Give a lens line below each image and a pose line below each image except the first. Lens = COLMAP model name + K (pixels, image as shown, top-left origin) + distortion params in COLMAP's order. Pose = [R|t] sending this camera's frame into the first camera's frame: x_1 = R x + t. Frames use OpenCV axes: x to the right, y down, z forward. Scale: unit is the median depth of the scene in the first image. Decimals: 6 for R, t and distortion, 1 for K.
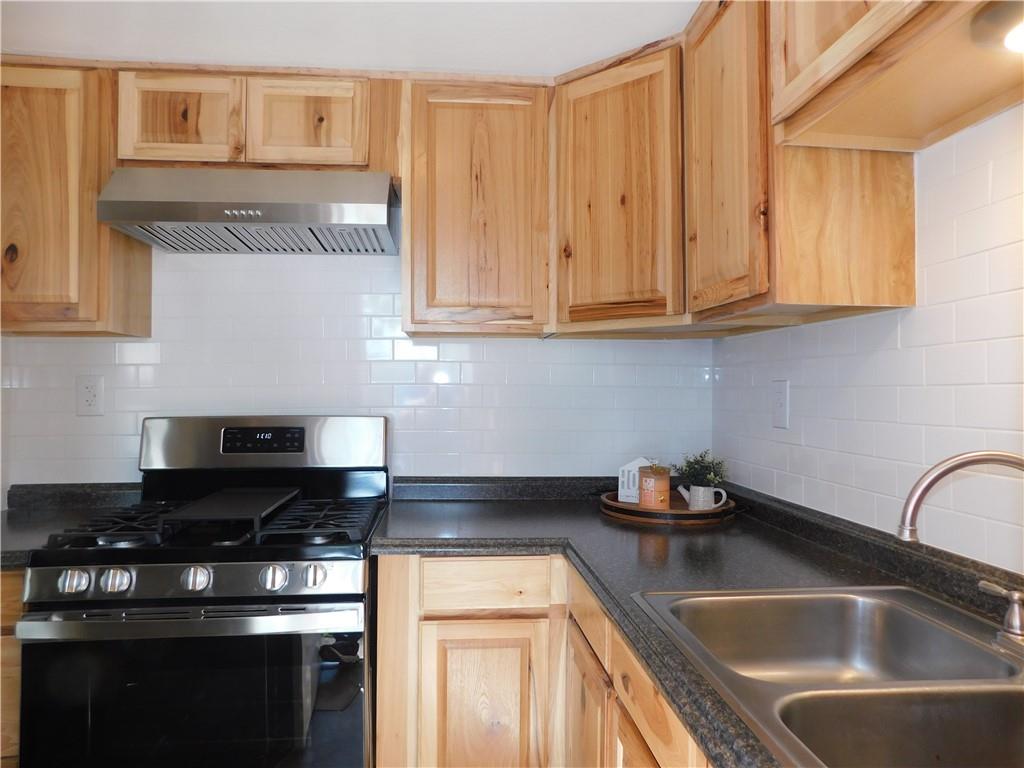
lens RADIAL K [[679.8, 0, 512.0], [0, 679.8, 384.0], [0, 0, 1]] dist [-0.070045, 0.053011]
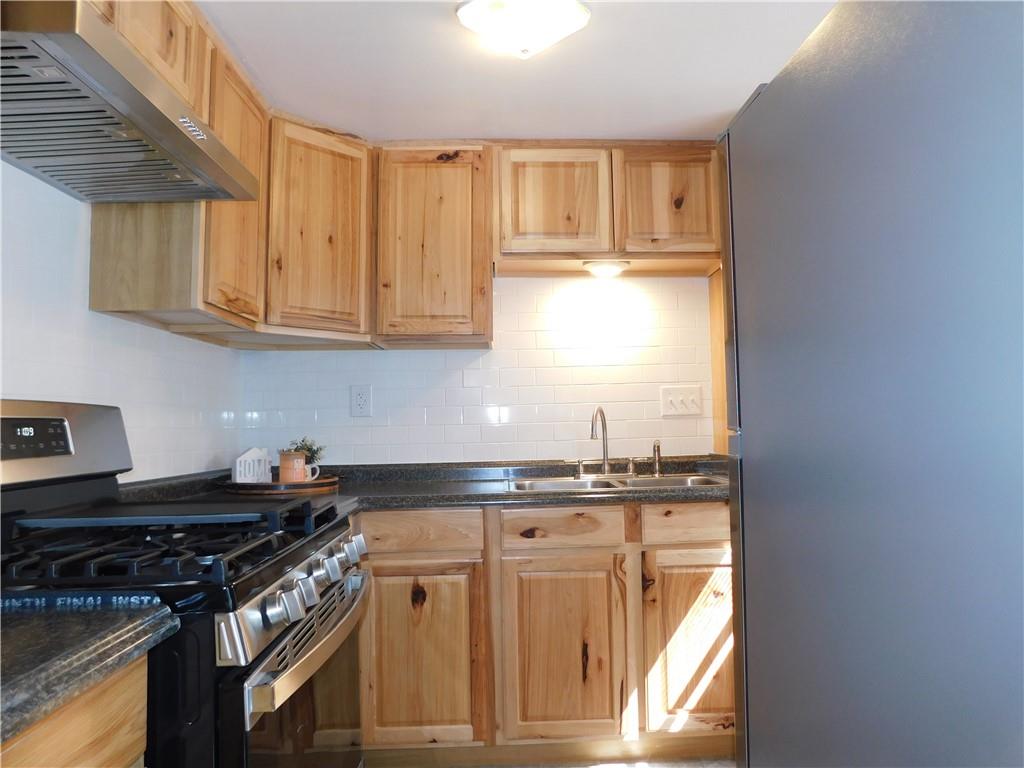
lens RADIAL K [[679.8, 0, 512.0], [0, 679.8, 384.0], [0, 0, 1]] dist [-0.070045, 0.053011]
pose [[0.081198, 0.054182, 0.995224, -1.084256], [0.005423, 0.998483, -0.054802, 0.077632], [-0.996683, 0.009847, 0.080781, 0.553594]]
